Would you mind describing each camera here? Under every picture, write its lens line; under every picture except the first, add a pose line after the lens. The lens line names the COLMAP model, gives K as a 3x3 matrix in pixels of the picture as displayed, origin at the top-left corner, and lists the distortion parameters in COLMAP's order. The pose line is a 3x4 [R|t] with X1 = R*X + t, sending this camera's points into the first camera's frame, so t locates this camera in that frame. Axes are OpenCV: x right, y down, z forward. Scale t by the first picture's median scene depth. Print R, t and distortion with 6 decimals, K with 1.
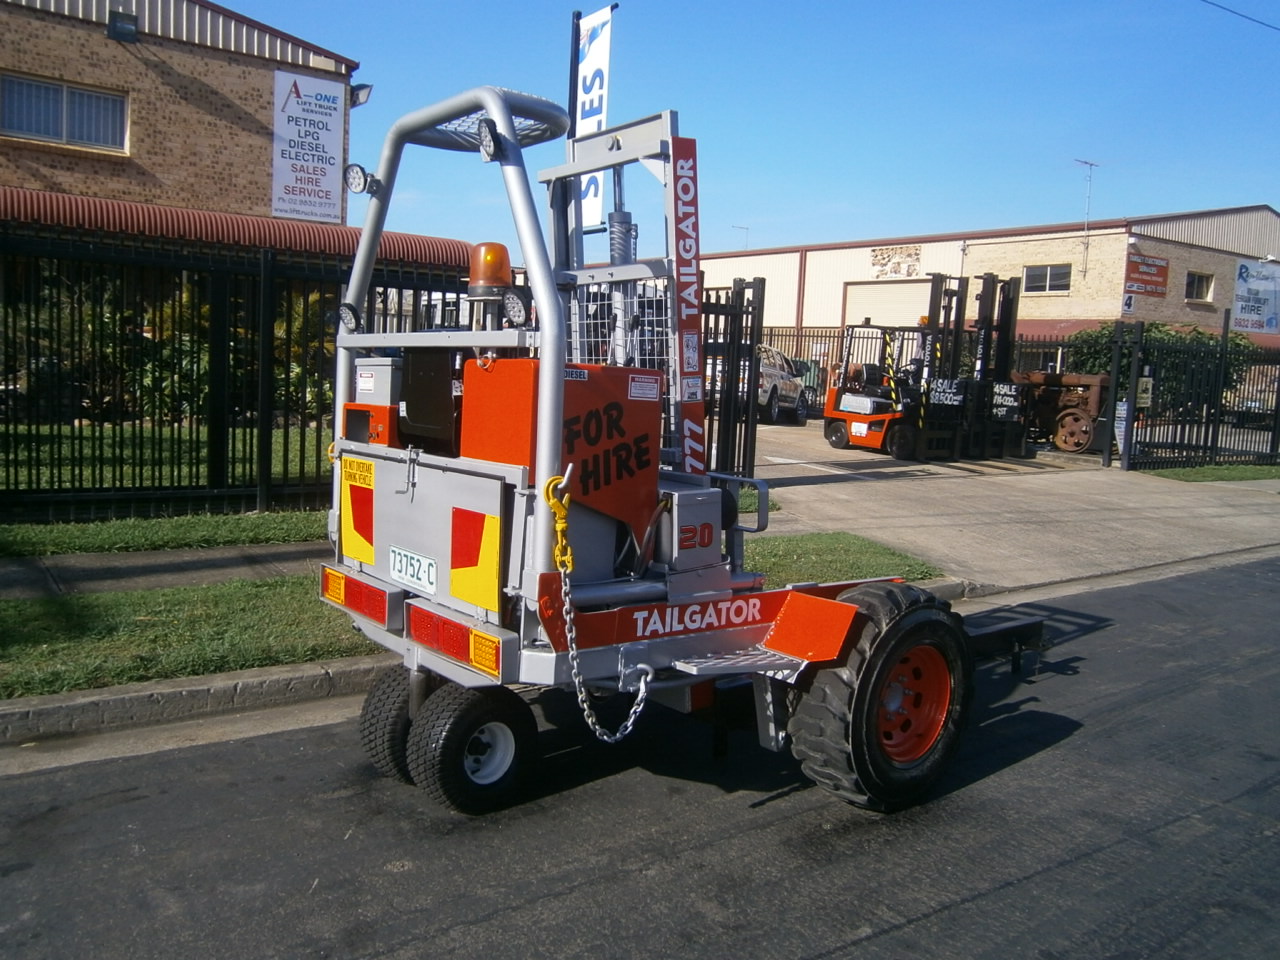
lens RADIAL K [[1077.6, 0, 640.3], [0, 1077.6, 471.8], [0, 0, 1]] dist [-0.047146, 0.085046]
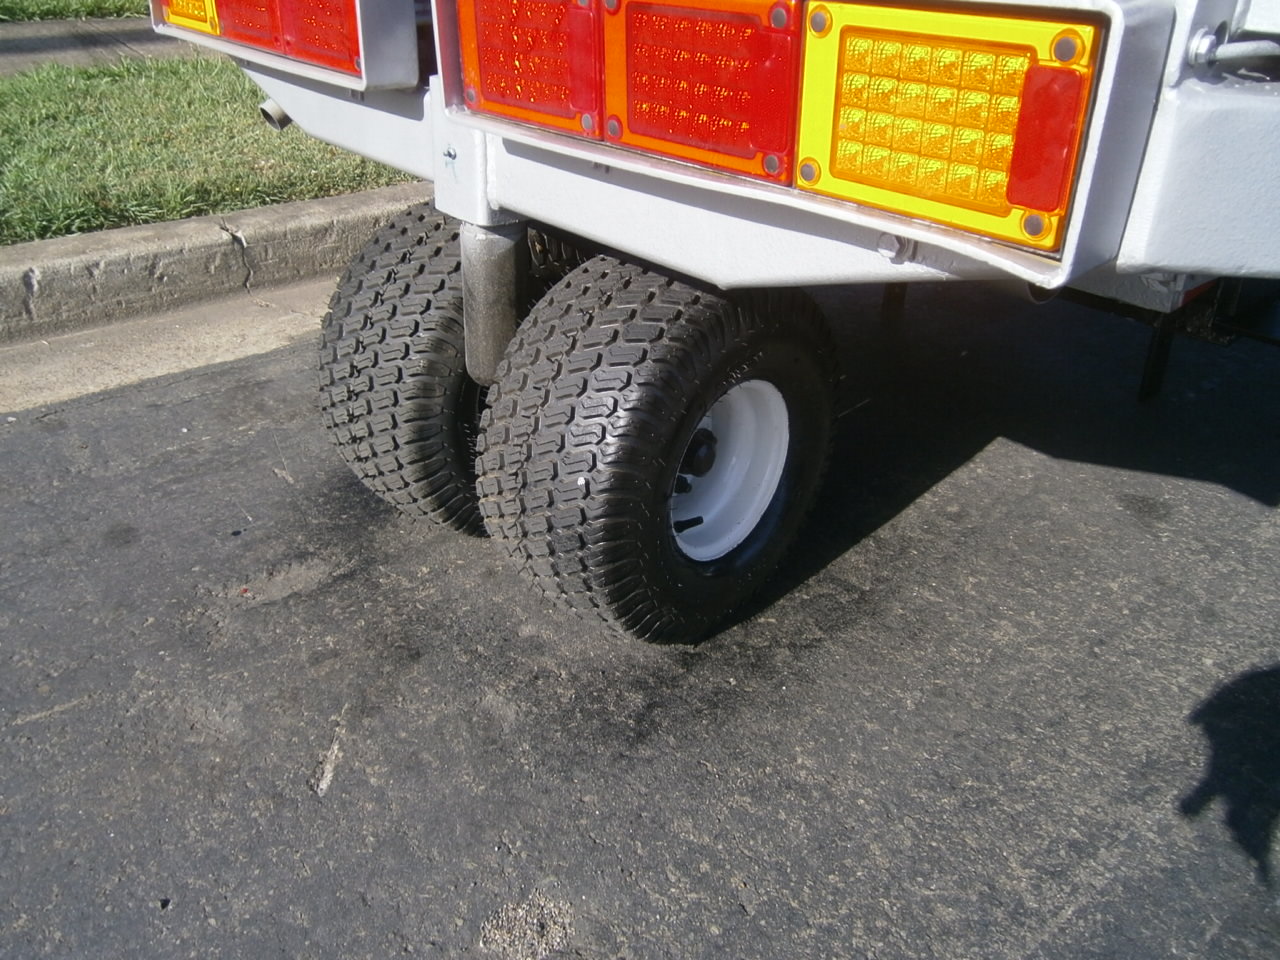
lens RADIAL K [[1077.6, 0, 640.3], [0, 1077.6, 471.8], [0, 0, 1]] dist [-0.047146, 0.085046]
pose [[0.998776, -0.041439, 0.027020, -0.149207], [0.026996, 0.914257, 0.404235, 0.108902], [-0.041454, -0.403011, 0.914256, 0.593483]]
